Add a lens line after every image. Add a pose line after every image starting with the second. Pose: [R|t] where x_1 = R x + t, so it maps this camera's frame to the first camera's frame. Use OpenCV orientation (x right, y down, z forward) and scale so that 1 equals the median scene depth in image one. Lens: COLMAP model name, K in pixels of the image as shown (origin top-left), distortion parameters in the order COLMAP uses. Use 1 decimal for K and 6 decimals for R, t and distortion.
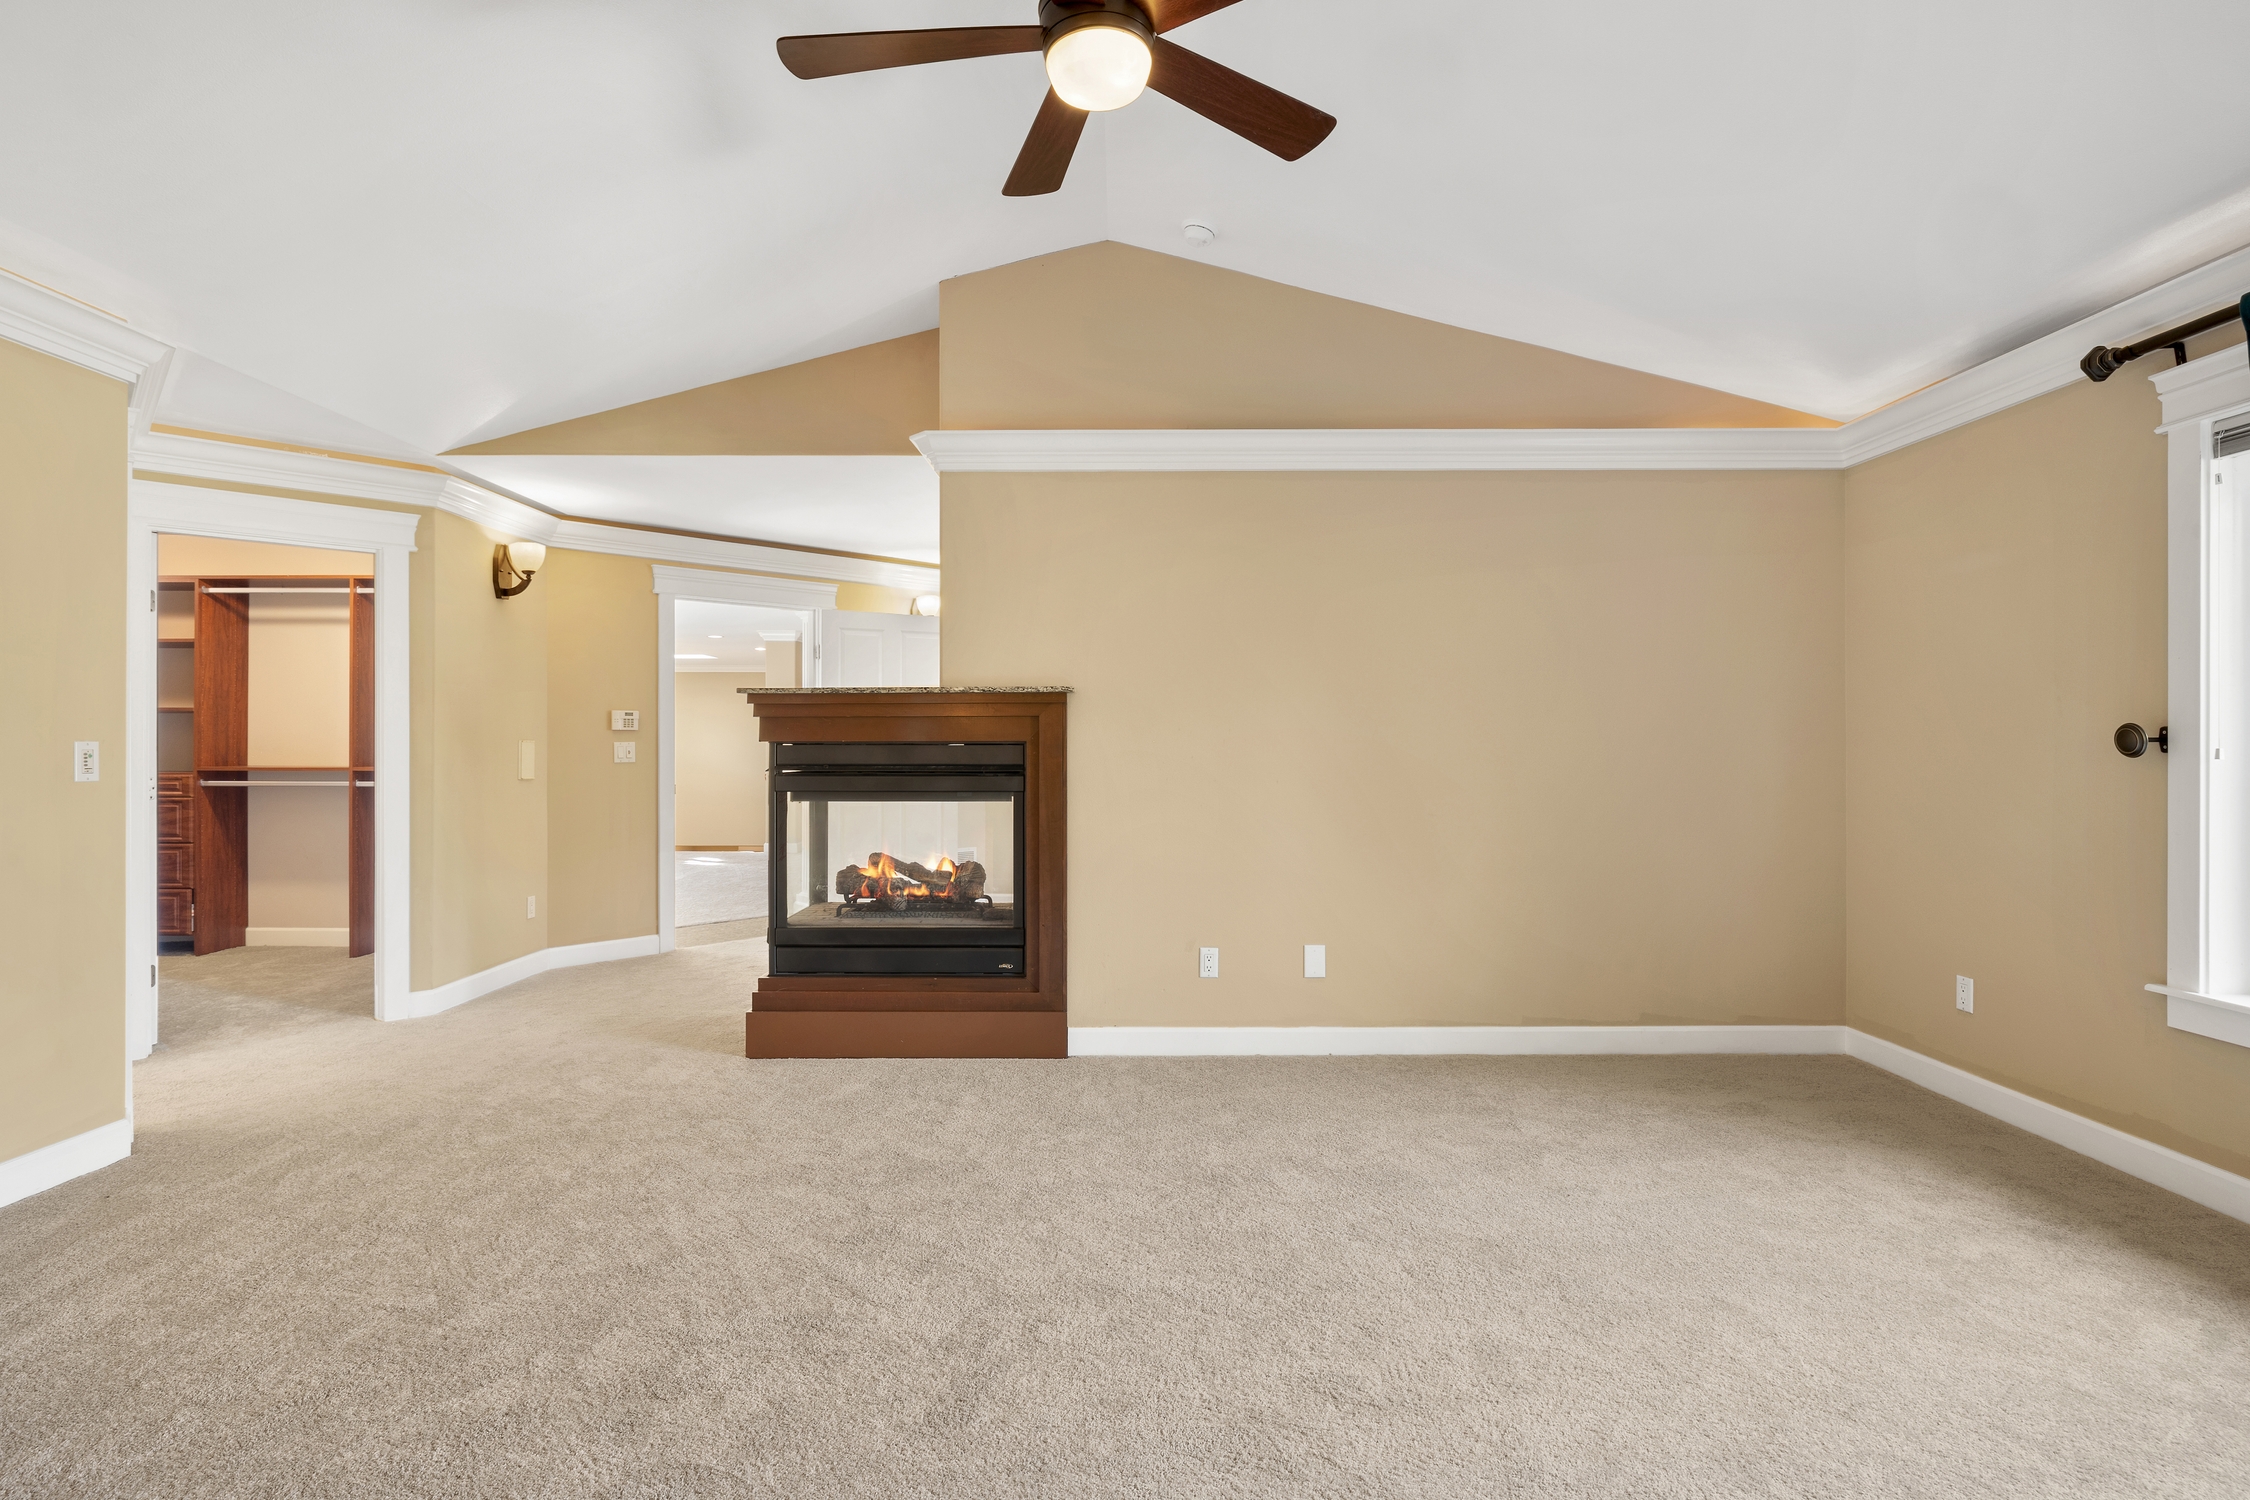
lens RADIAL K [[1066.1, 0, 1118.8], [0, 1066.1, 746.4], [0, 0, 1]] dist [-0.008183, 0.001822]
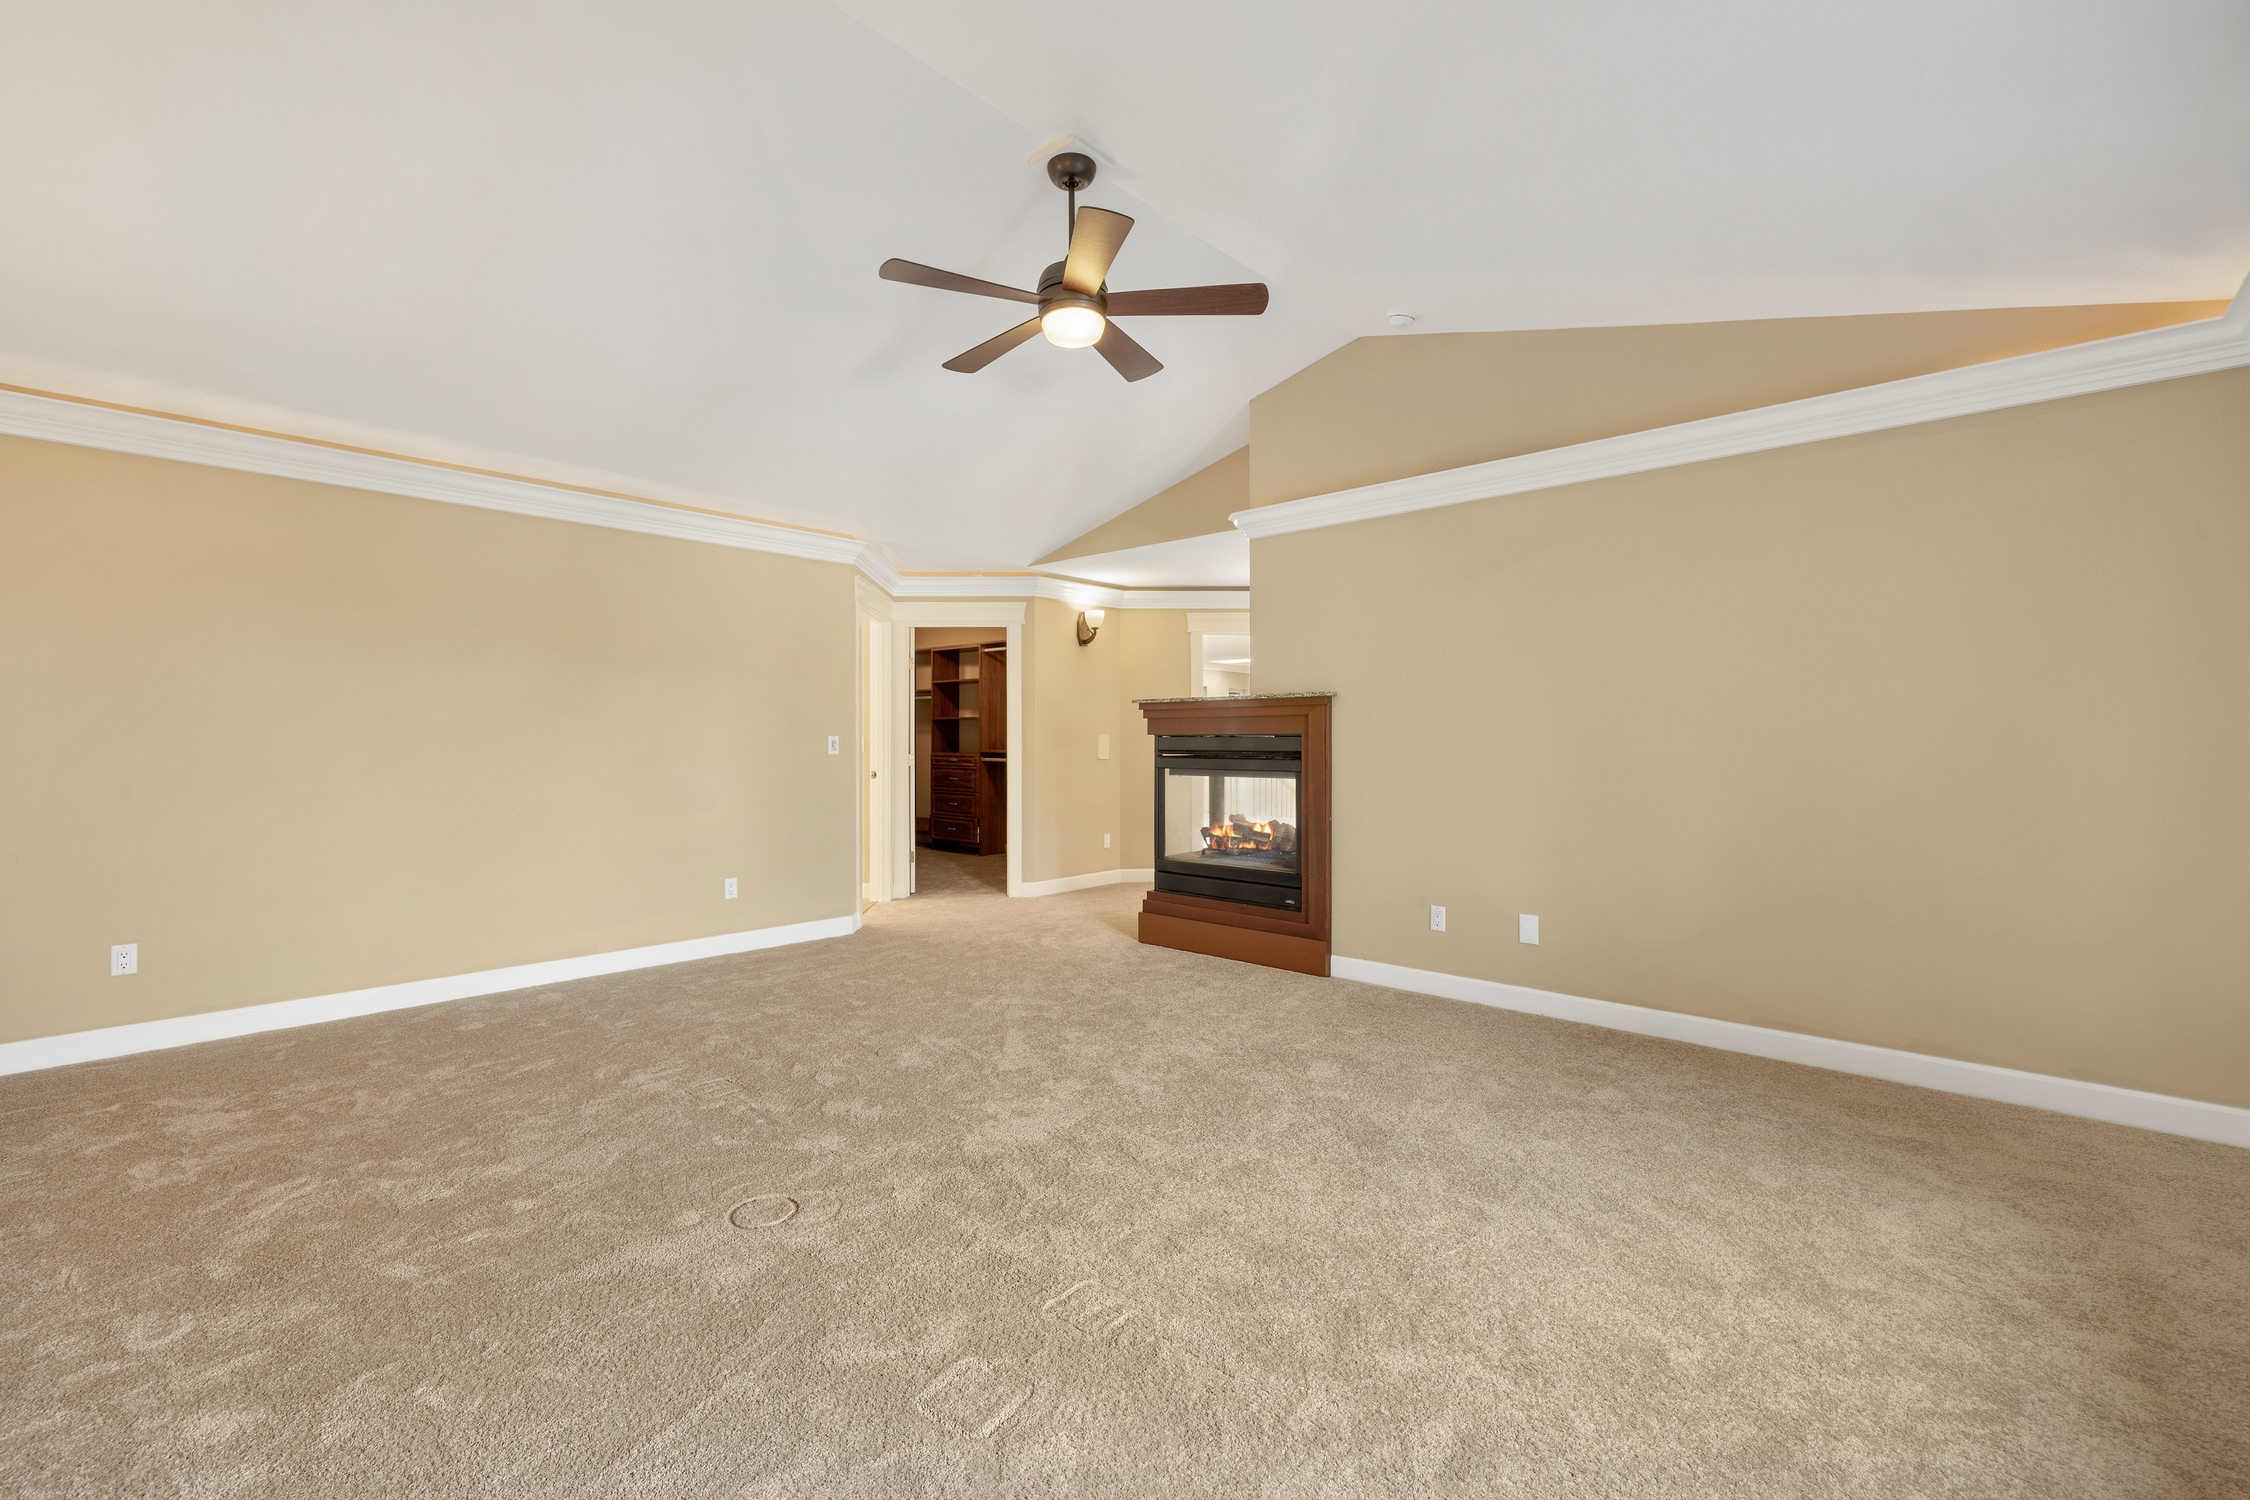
lens RADIAL K [[942.9, 0, 1123.3], [0, 942.9, 734.2], [0, 0, 1]] dist [0.002127, 0.000782]
pose [[0.744369, -0.004575, -0.667753, 0.525685], [0.001527, 0.999986, -0.005149, 0.001347], [0.667767, 0.002813, 0.744365, -0.021518]]
